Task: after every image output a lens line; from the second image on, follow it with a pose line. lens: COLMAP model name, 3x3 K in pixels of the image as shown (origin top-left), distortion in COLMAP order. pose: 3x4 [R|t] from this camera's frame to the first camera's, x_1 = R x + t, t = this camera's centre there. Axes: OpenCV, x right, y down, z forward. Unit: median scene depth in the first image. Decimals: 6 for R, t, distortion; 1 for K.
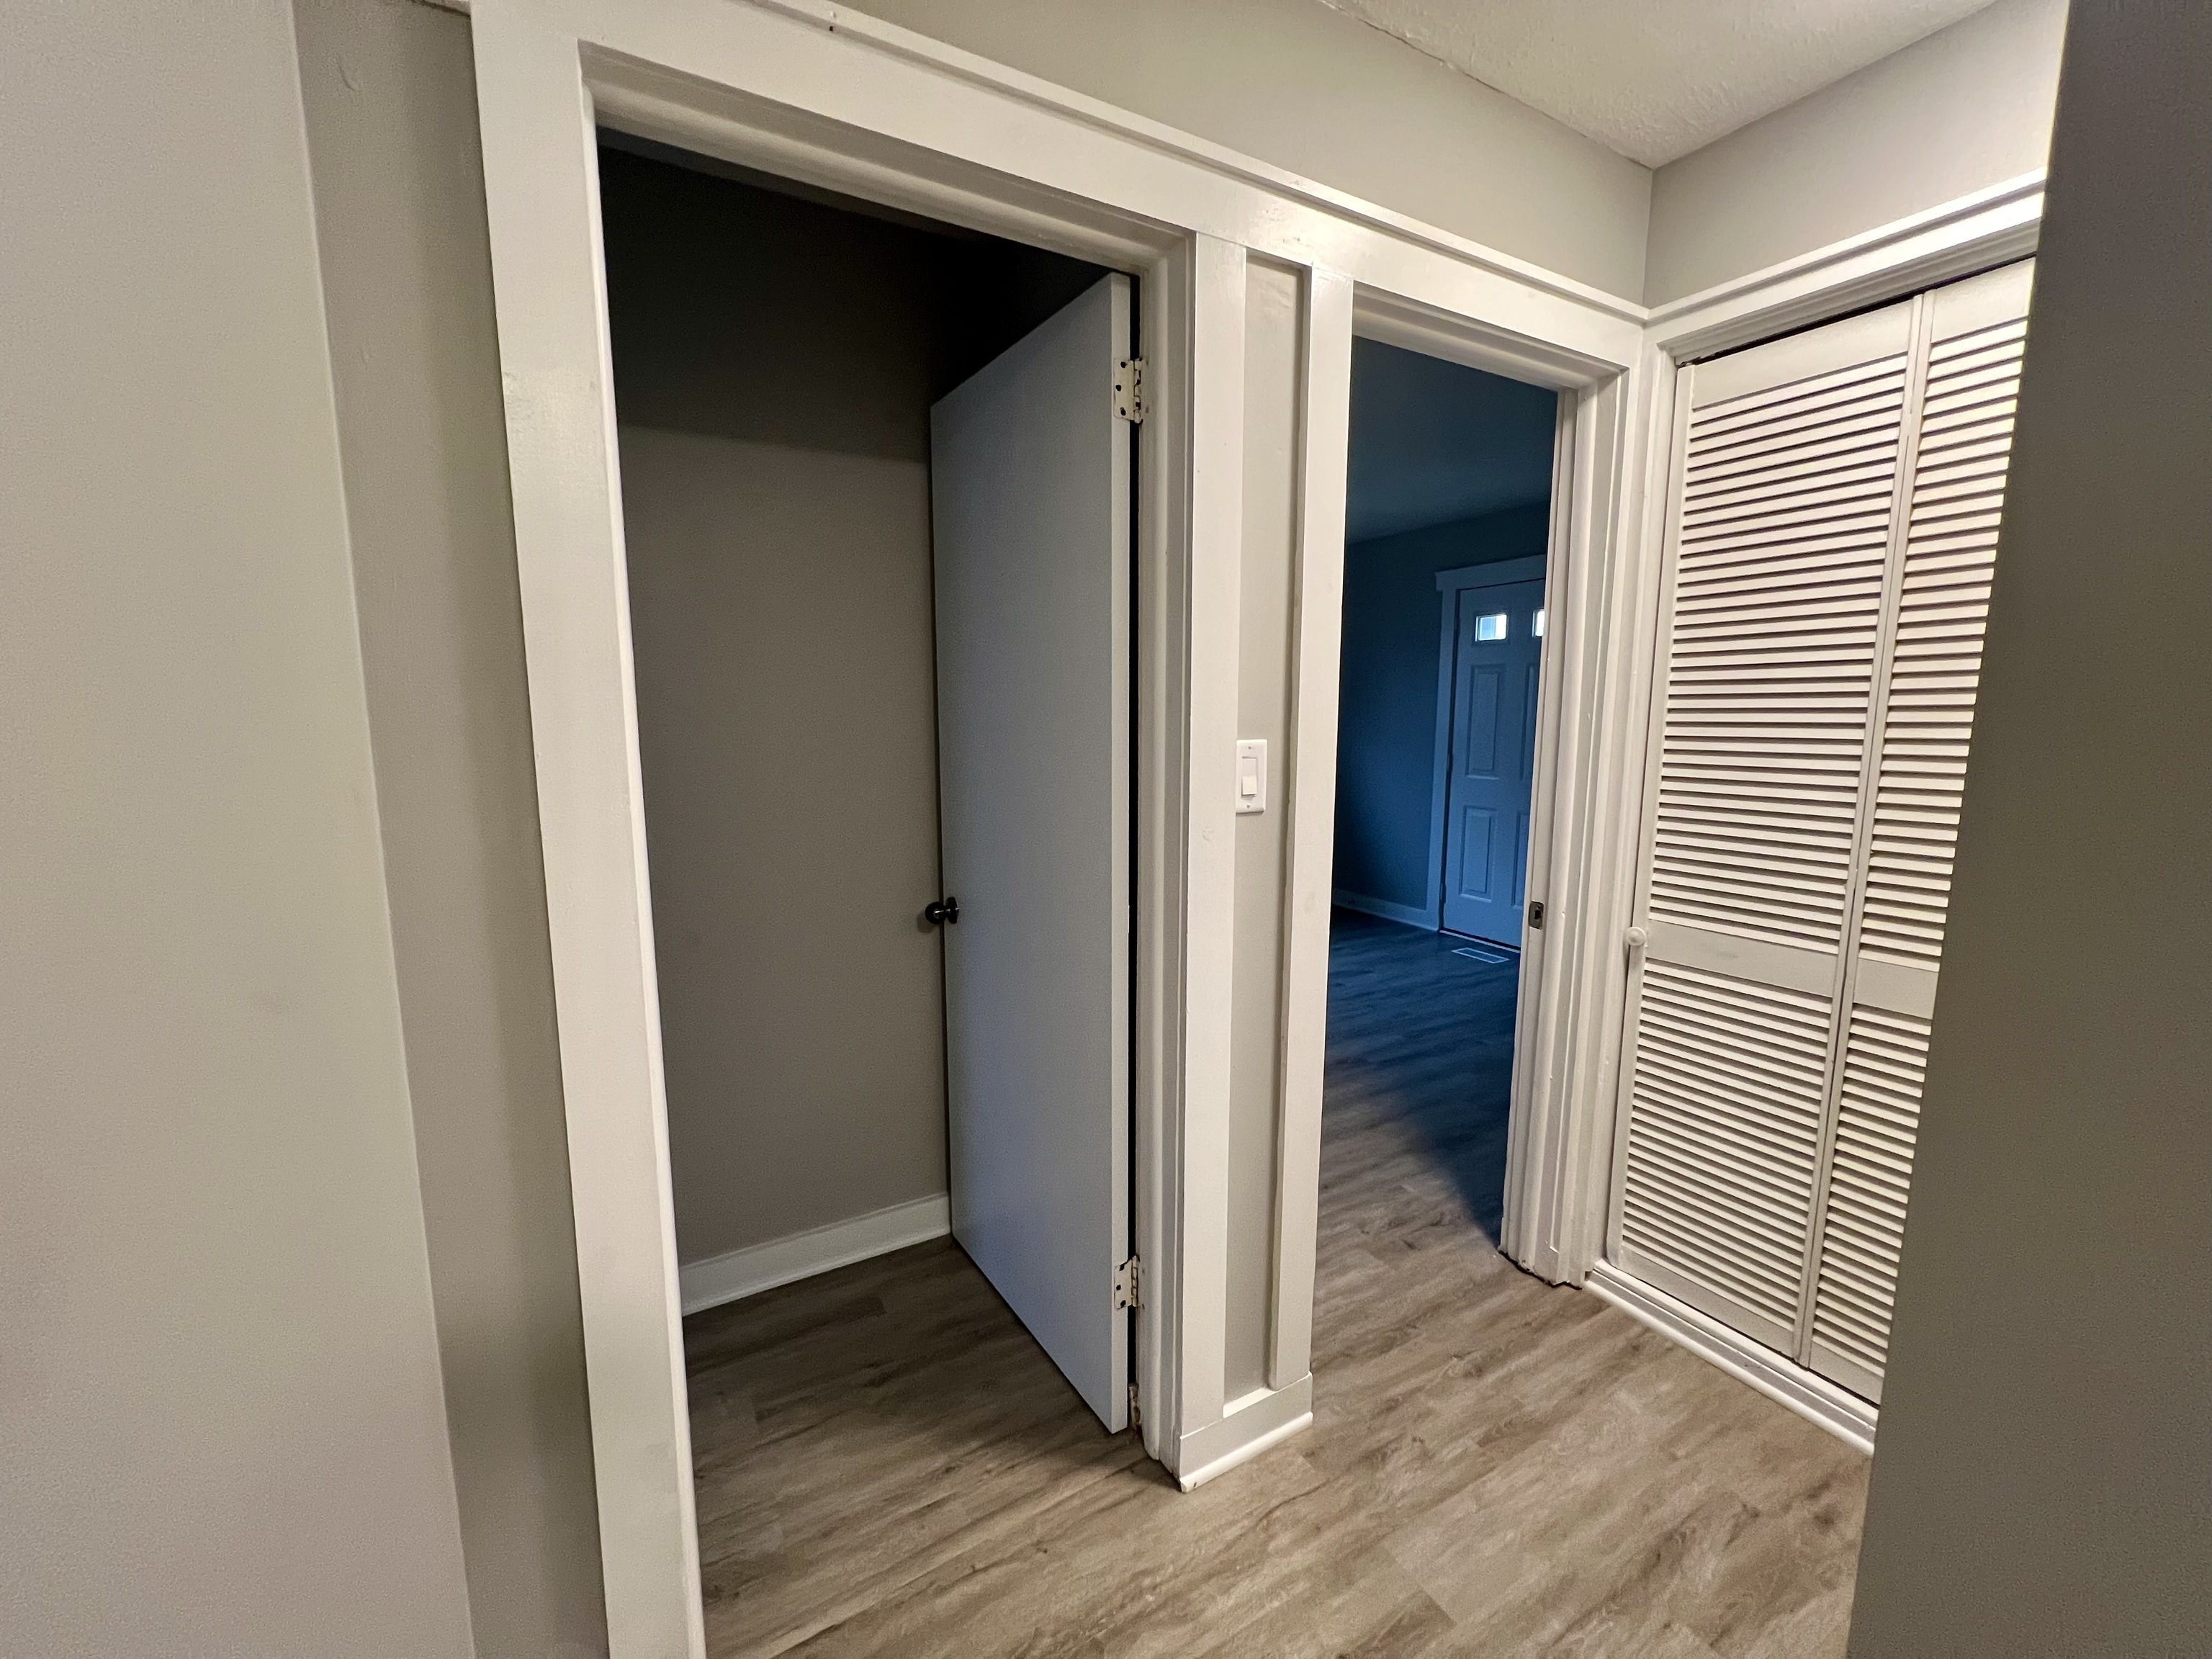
lens RADIAL K [[903.2, 0, 1108.1], [0, 903.2, 834.5], [0, 0, 1]] dist [-0.001006, -0.000146]
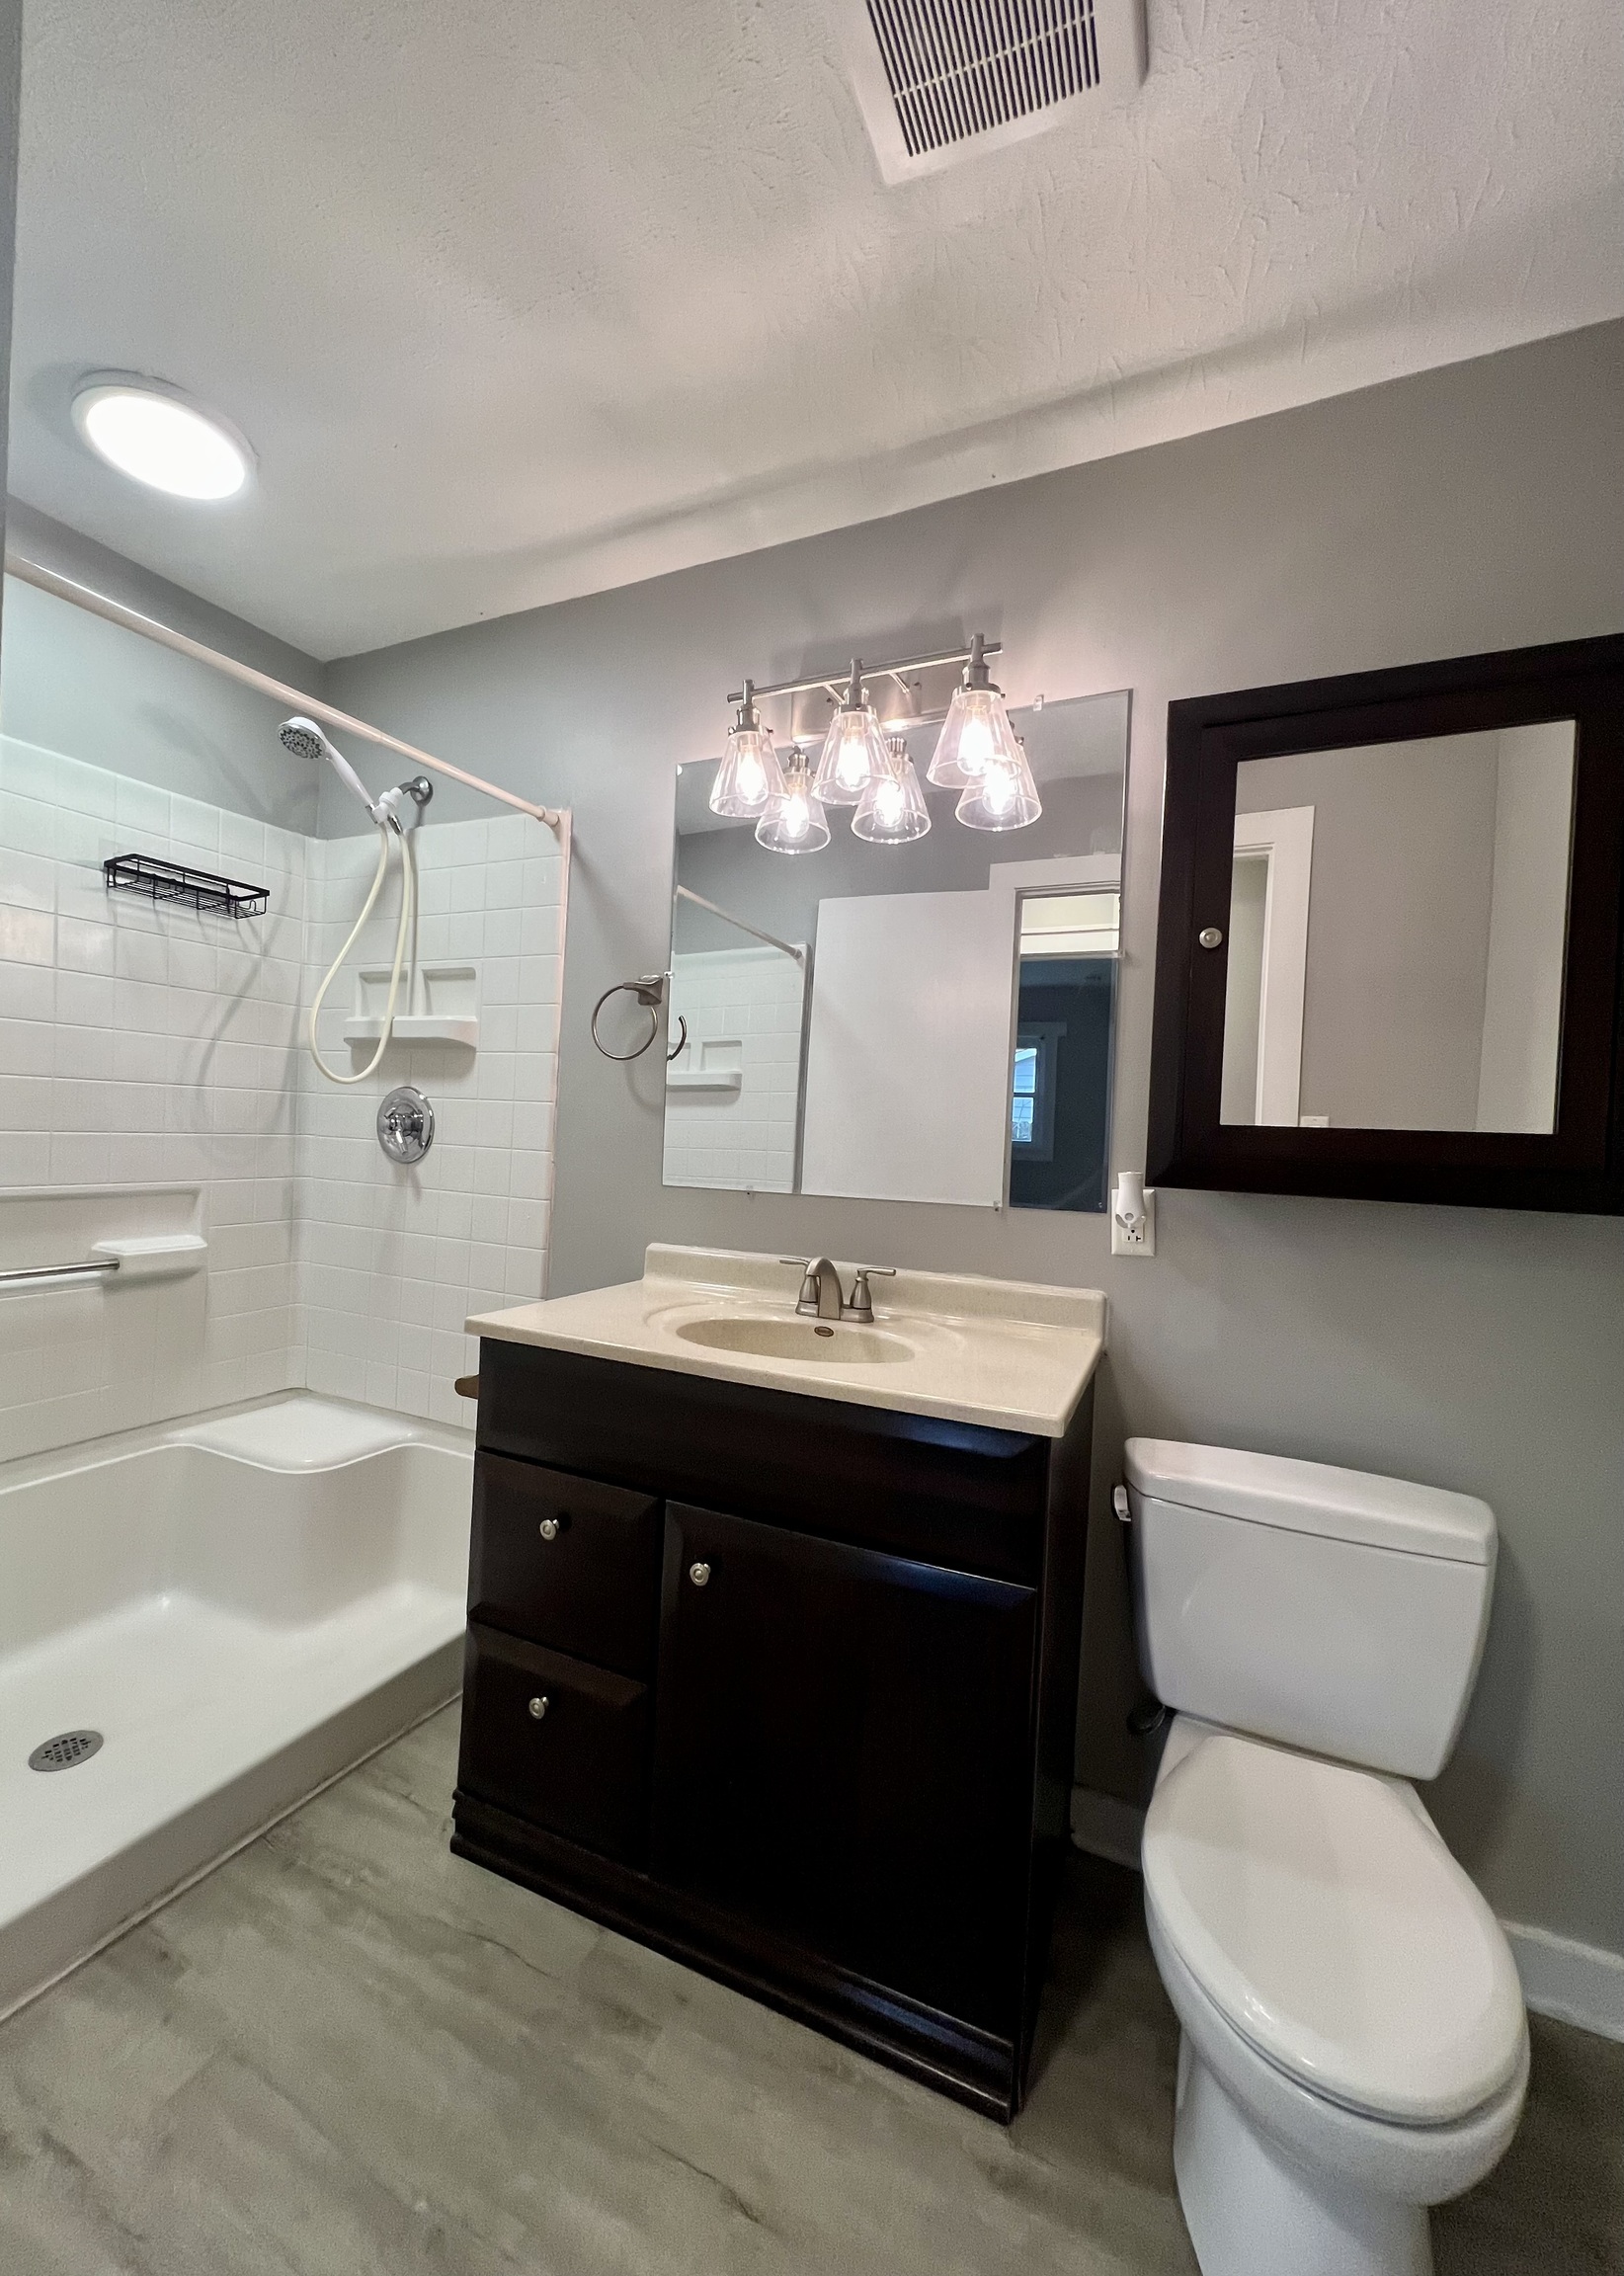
lens RADIAL K [[879.8, 0, 808.7], [0, 879.8, 1144.5], [0, 0, 1]] dist [-0.001613, -0.000039]
pose [[0.585553, 0.039753, -0.809659, 1.089509], [-0.144780, 0.987866, -0.056204, -0.038774], [0.797600, 0.150133, 0.584203, 0.641132]]
